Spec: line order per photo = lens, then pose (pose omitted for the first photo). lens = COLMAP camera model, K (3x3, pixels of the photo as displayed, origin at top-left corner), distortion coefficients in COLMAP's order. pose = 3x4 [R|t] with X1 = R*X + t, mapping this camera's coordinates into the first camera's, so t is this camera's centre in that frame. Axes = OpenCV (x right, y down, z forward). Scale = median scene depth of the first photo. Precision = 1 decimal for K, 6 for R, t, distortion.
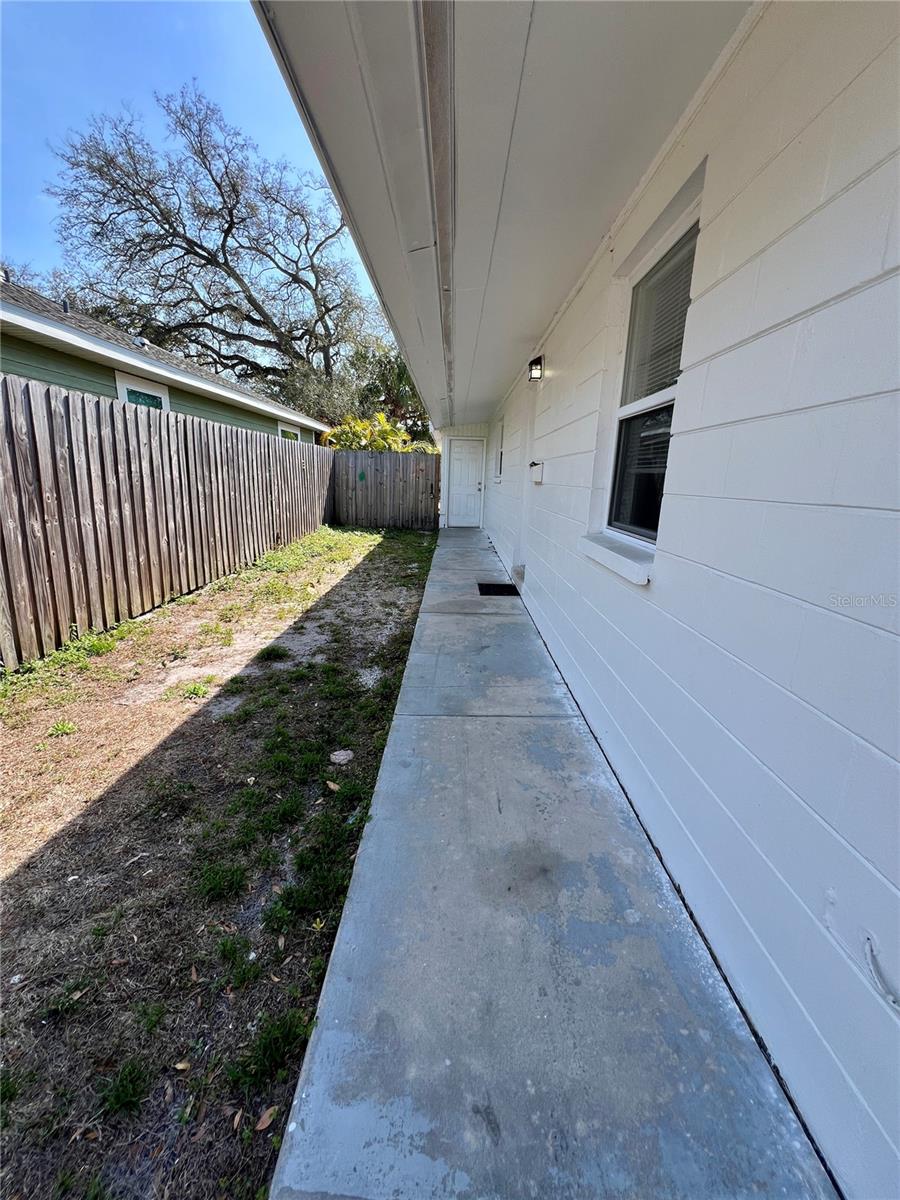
lens RADIAL K [[479.1, 0, 450.0], [0, 479.1, 608.4], [0, 0, 1]] dist [-0.002669, 0.000753]
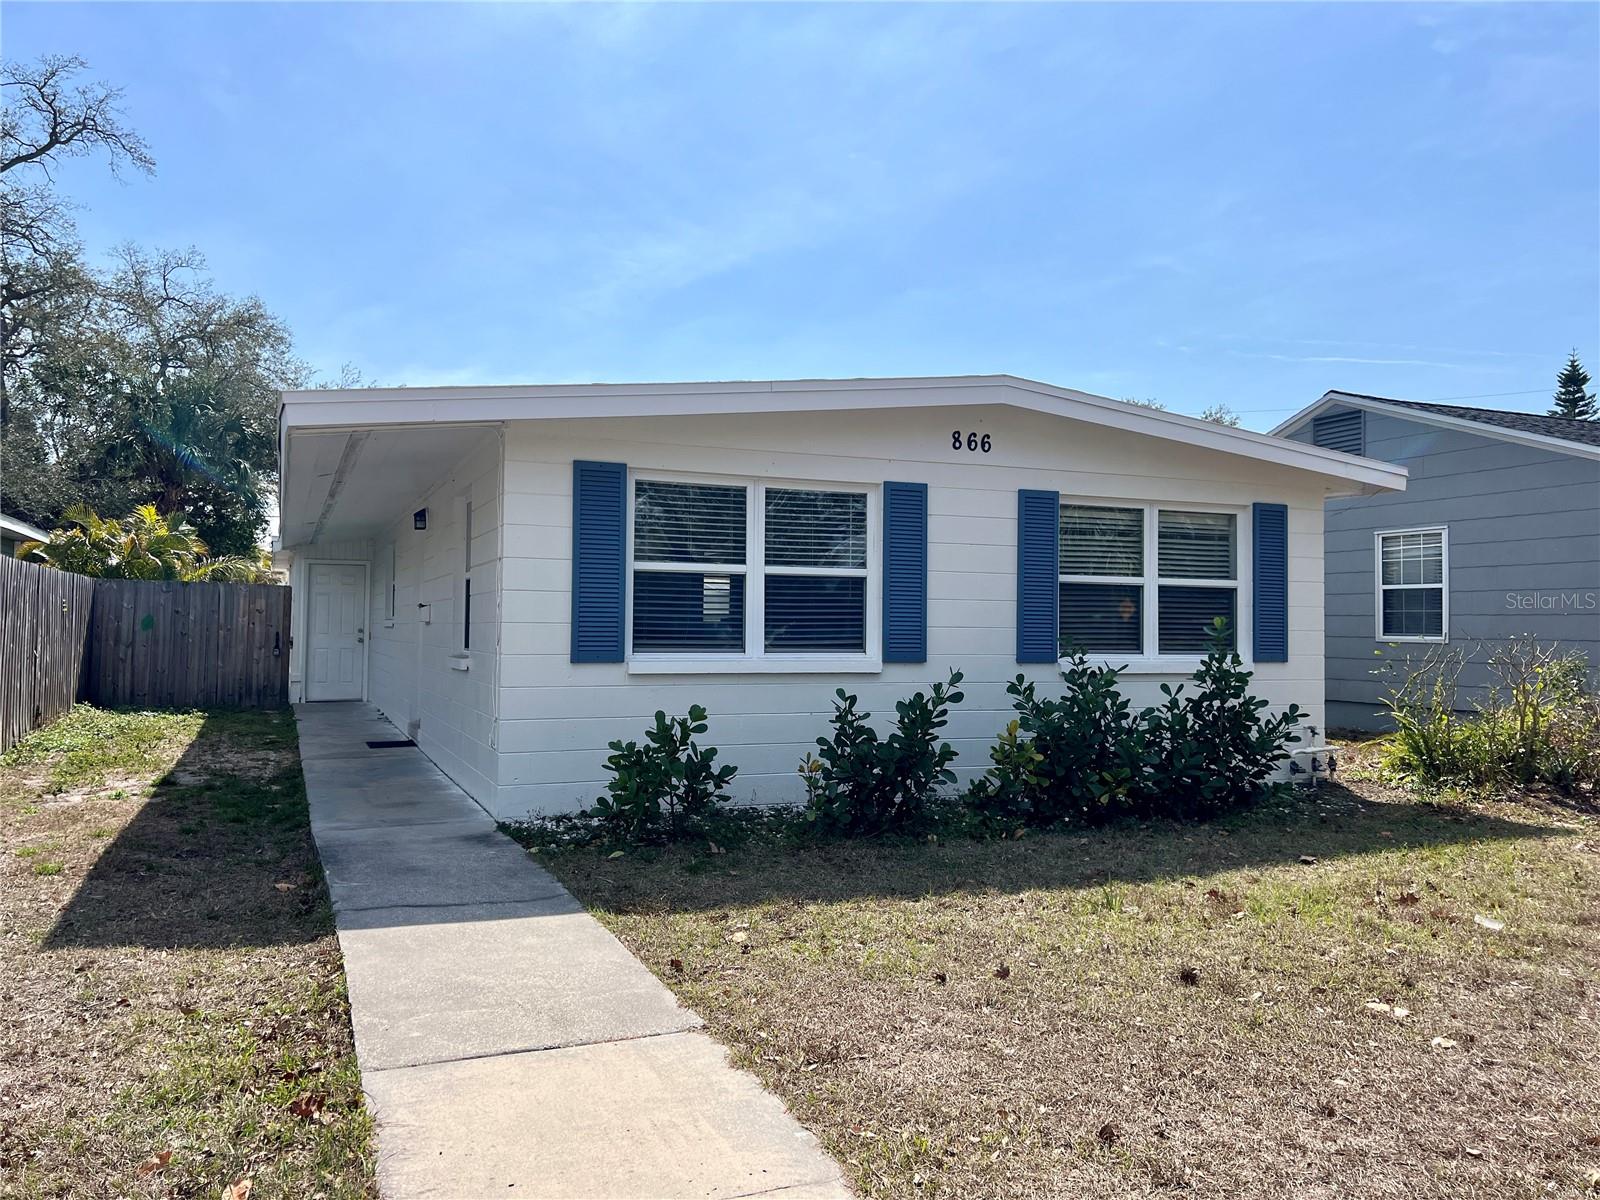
lens RADIAL K [[1210.1, 0, 793.6], [0, 1210.1, 587.9], [0, 0, 1]] dist [0.047411, -0.051985]
pose [[0.917605, -0.005144, 0.397461, -0.051727], [0.120640, 0.956355, -0.266141, 0.178589], [-0.378745, 0.292162, 0.878176, -0.631394]]
